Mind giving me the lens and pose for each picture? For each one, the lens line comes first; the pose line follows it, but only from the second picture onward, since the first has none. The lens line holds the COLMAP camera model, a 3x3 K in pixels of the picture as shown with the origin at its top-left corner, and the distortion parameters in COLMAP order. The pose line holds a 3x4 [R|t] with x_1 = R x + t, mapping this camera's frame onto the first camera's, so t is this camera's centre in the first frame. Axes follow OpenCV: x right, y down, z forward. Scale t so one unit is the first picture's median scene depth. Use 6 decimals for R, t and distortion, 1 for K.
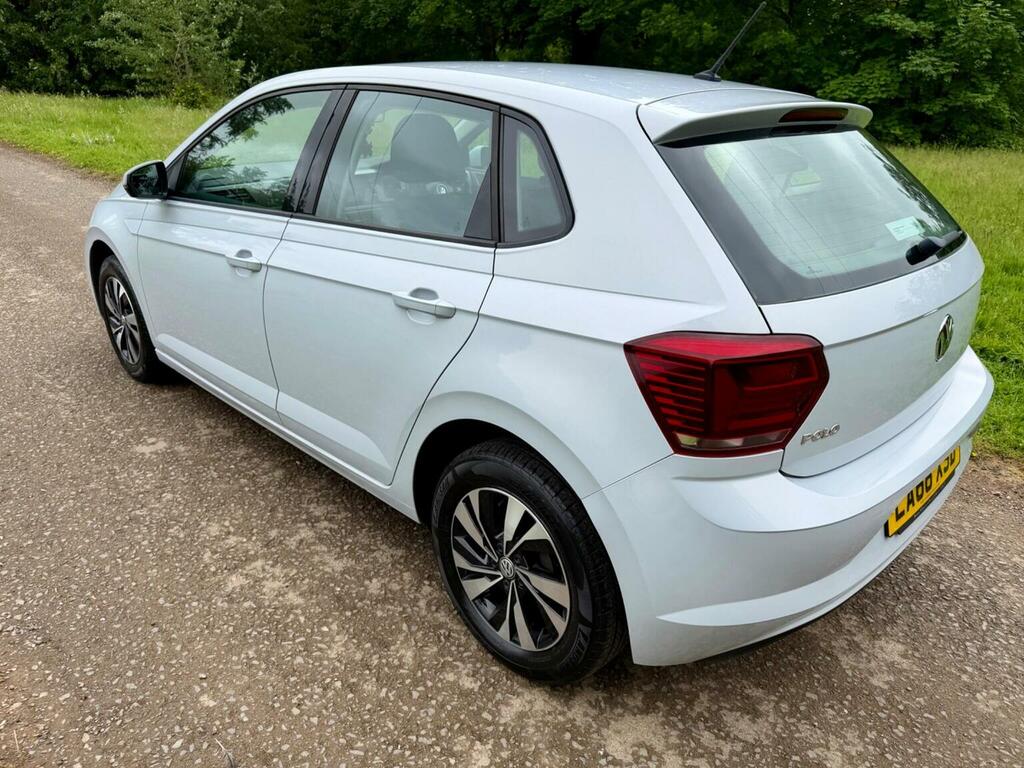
lens RADIAL K [[732.6, 0, 526.1], [0, 732.6, 379.3], [0, 0, 1]] dist [0.024374, -0.037924]
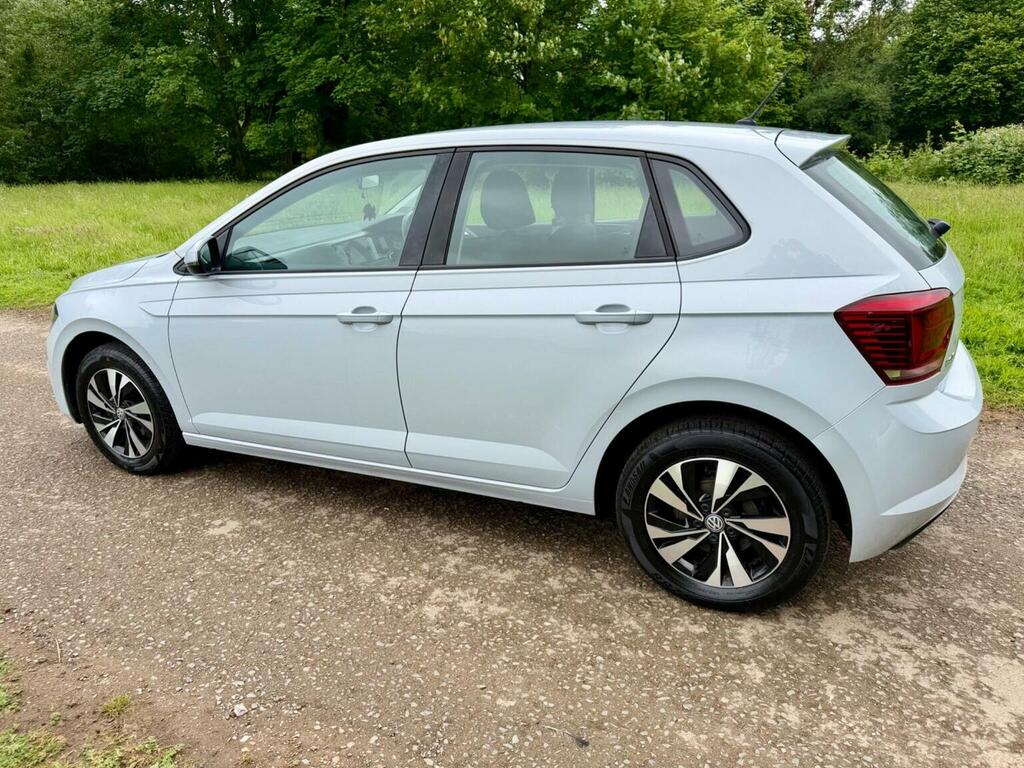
lens RADIAL K [[721.5, 0, 513.7], [0, 721.5, 388.2], [0, 0, 1]] dist [0.022292, -0.030459]
pose [[0.940997, -0.161273, 0.297515, -0.645485], [0.179986, 0.982995, -0.036421, 0.023638], [-0.286582, 0.087820, 0.954022, -0.057059]]
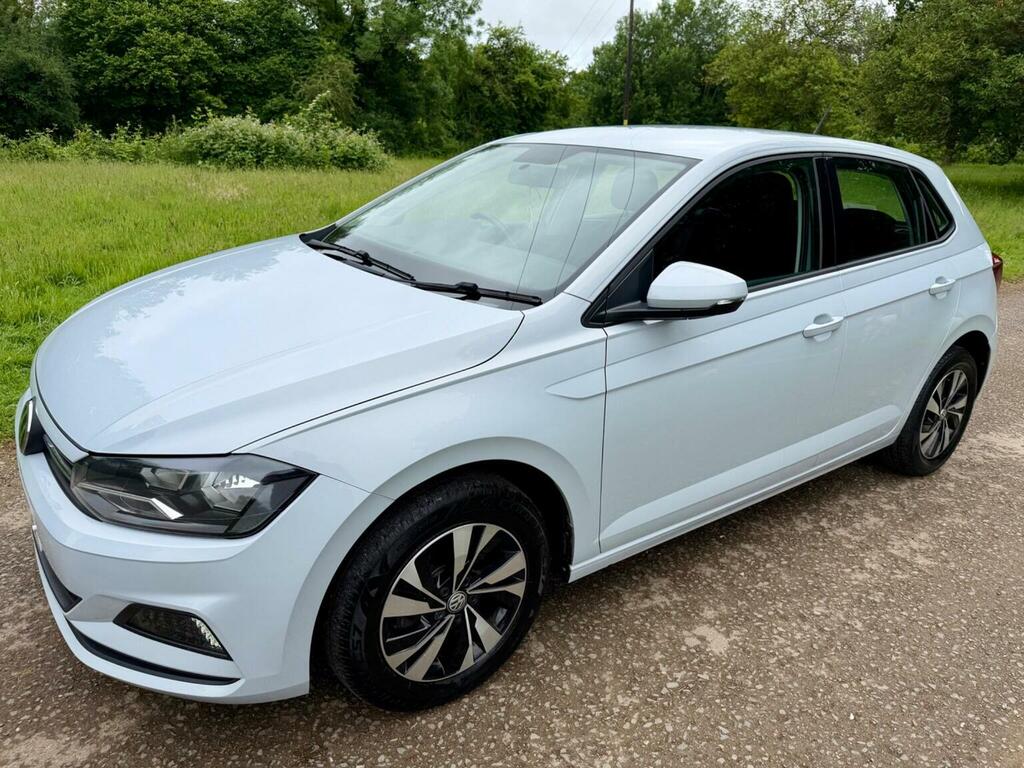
lens RADIAL K [[727.2, 0, 514.3], [0, 727.2, 380.7], [0, 0, 1]] dist [0.020150, -0.033529]
pose [[0.151500, -0.335895, 0.929636, -1.807302], [0.328551, 0.904130, 0.273136, -0.649420], [-0.932256, 0.264053, 0.247335, 1.490756]]
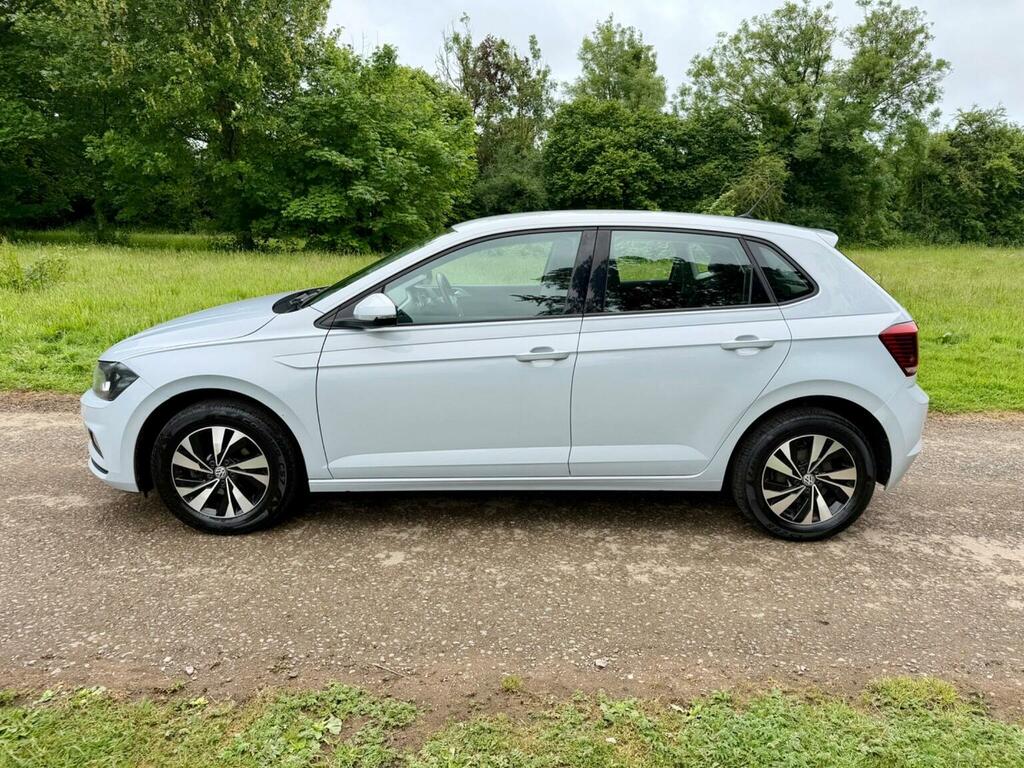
lens RADIAL K [[717.5, 0, 519.8], [0, 717.5, 379.3], [0, 0, 1]] dist [0.058418, -0.084986]
pose [[0.691148, -0.174810, 0.701253, -1.688473], [0.273400, 0.961439, -0.029790, -0.117155], [-0.669005, 0.212312, 0.712289, 0.158480]]
